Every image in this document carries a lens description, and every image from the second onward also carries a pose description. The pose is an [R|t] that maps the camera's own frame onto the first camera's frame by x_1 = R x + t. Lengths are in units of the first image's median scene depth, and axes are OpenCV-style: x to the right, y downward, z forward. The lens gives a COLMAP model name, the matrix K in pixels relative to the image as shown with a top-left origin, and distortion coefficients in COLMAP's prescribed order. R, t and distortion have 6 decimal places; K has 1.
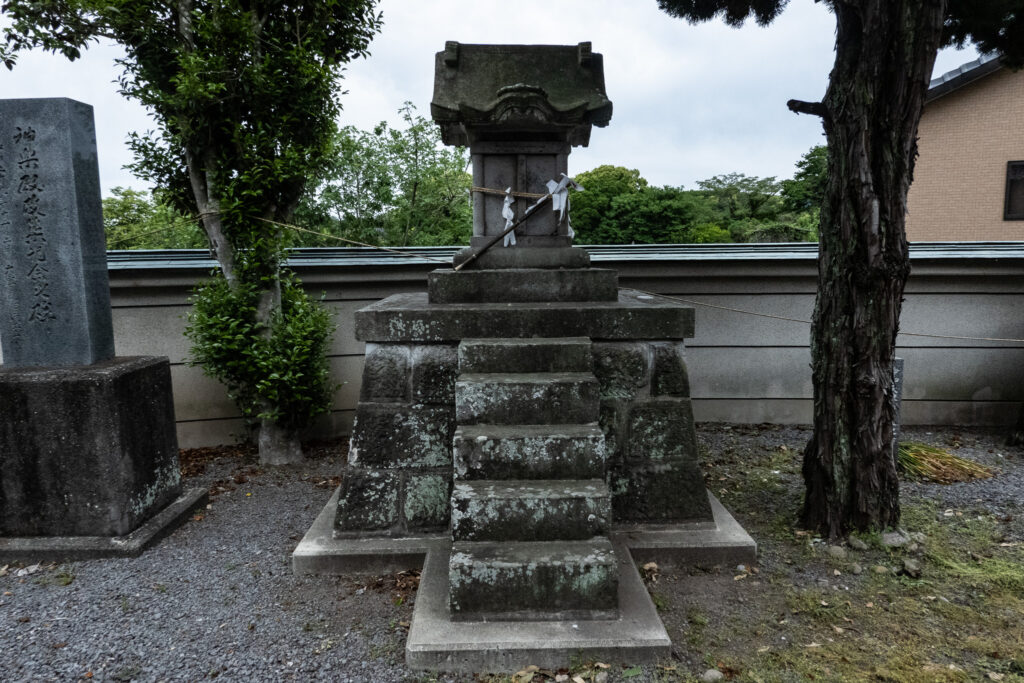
lens RADIAL K [[734.9, 0, 512.0], [0, 734.9, 341.5], [0, 0, 1]] dist [0.000949, 0.001484]
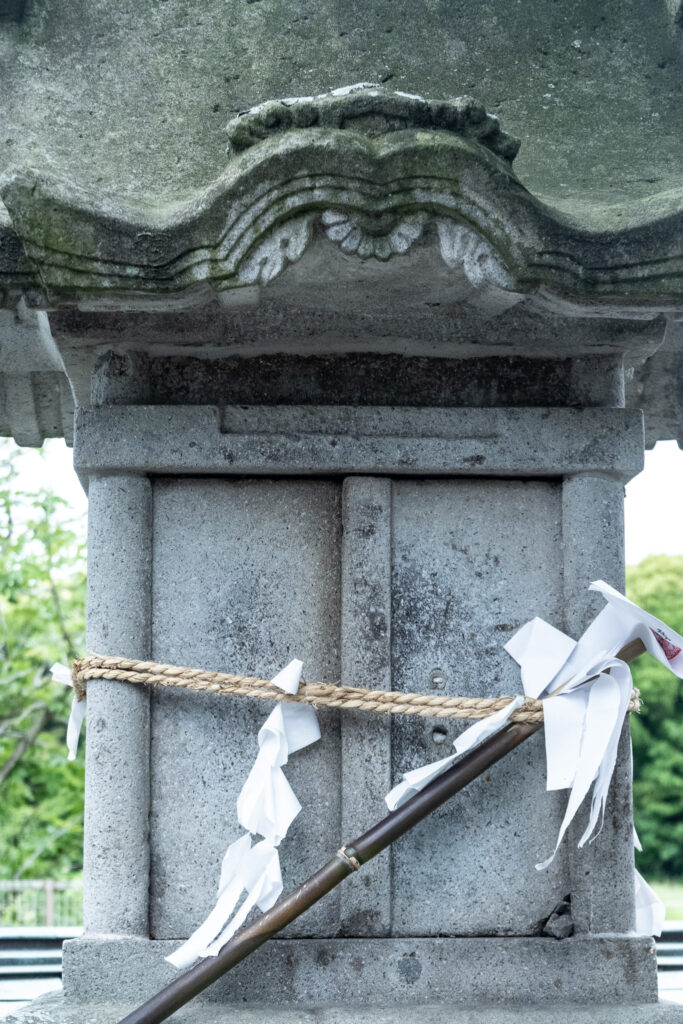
lens RADIAL K [[1568.9, 0, 341.5], [0, 1568.9, 512.0], [0, 0, 1]] dist [0.016371, 0.033907]
pose [[0.999931, 0.007993, 0.008559, 0.004034], [-0.005432, 0.964044, -0.265686, -0.145271], [-0.010375, 0.265621, 0.964022, 0.635701]]
